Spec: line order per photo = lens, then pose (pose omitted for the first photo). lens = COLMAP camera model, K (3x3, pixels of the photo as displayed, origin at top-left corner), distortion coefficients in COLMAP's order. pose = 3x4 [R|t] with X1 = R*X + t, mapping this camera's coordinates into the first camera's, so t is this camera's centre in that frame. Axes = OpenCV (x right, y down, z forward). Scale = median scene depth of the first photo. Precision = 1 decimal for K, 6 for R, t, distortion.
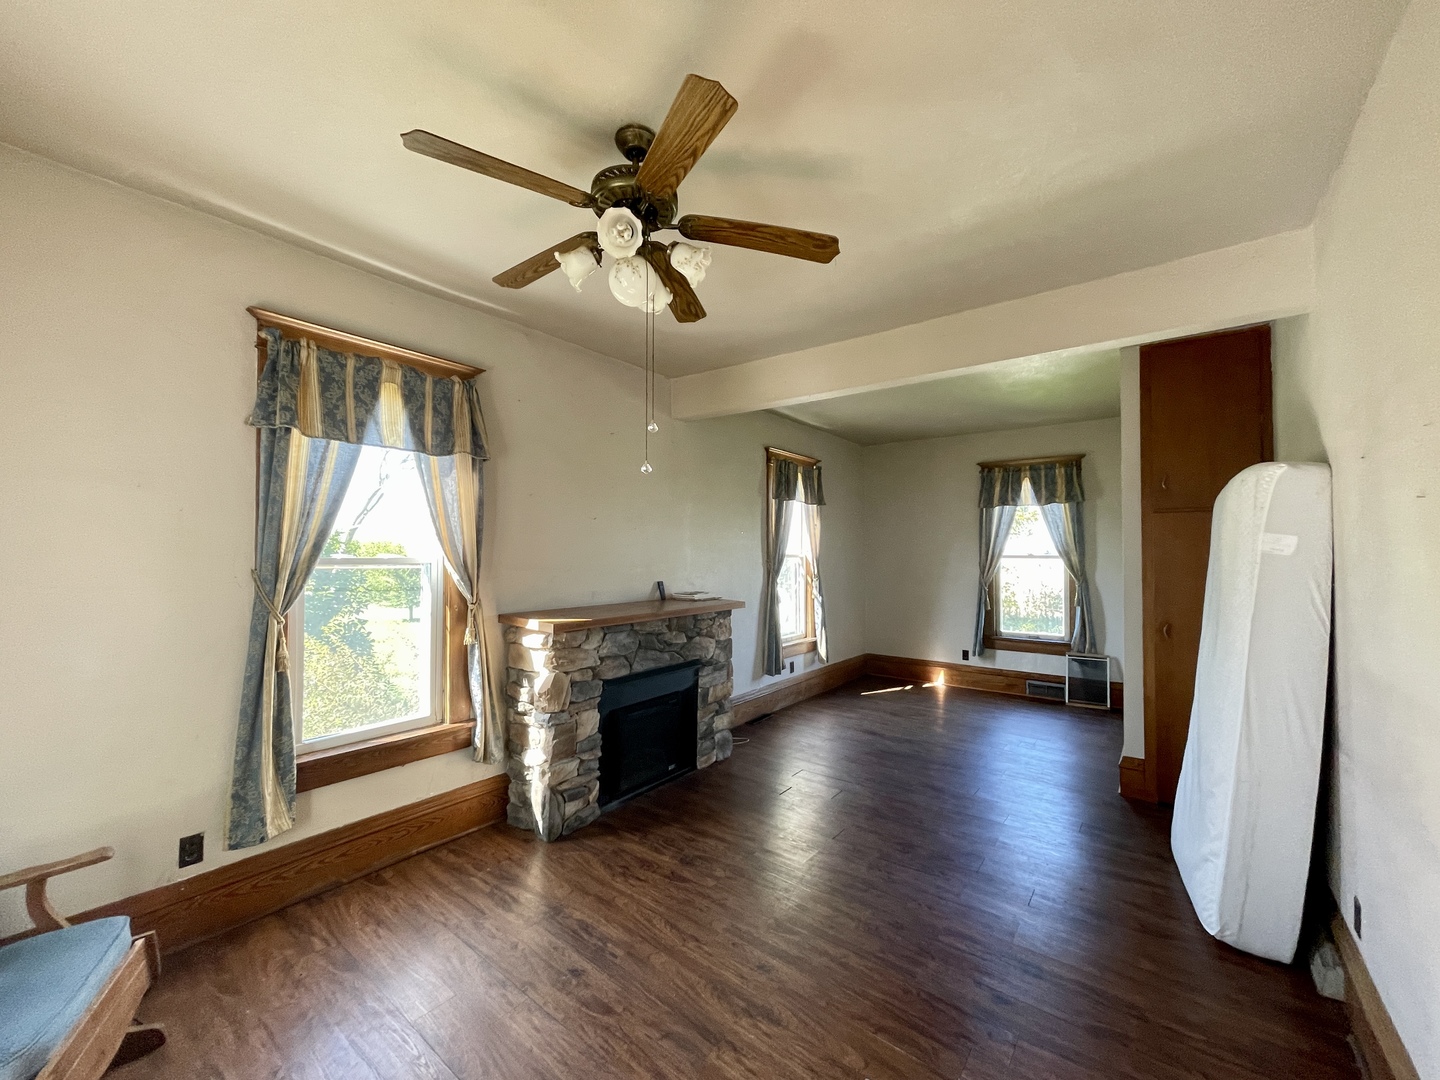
lens RADIAL K [[576.8, 0, 720.0], [0, 576.8, 540.0], [0, 0, 1]] dist [-0.000398, 0.000674]
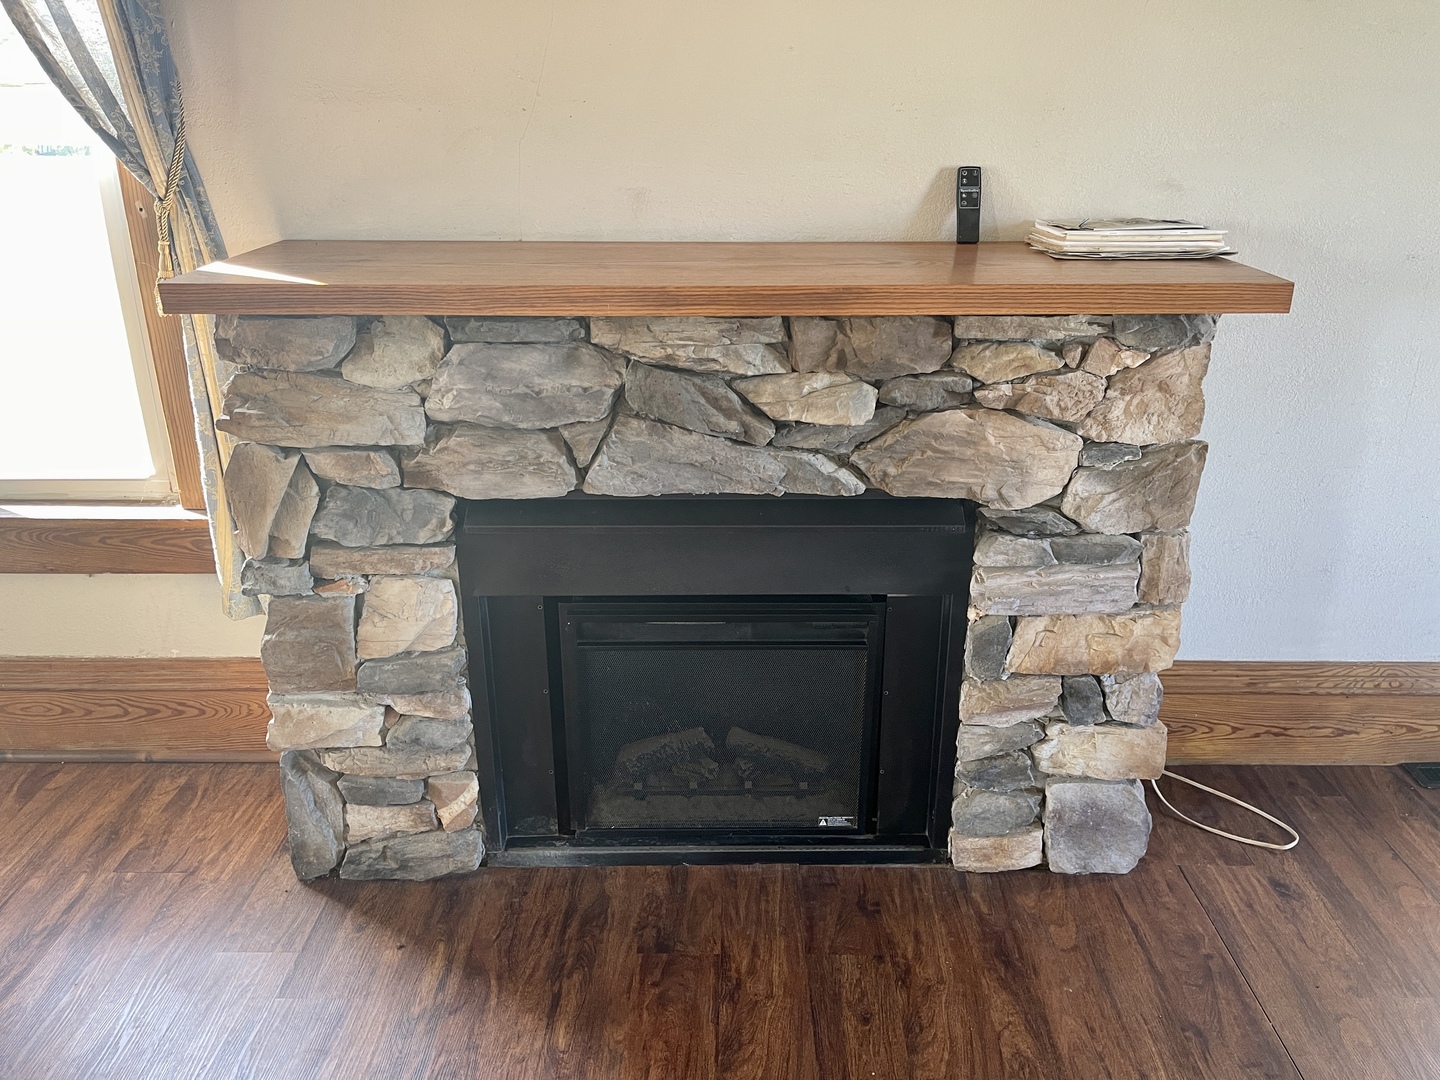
lens RADIAL K [[1101.5, 0, 720.0], [0, 1101.5, 540.0], [0, 0, 1]] dist [0.059500, -0.079017]
pose [[0.607814, 0.279867, -0.743126, 0.274521], [0.017447, 0.930901, 0.364855, 0.052165], [0.793887, -0.234729, 0.560932, 0.697321]]
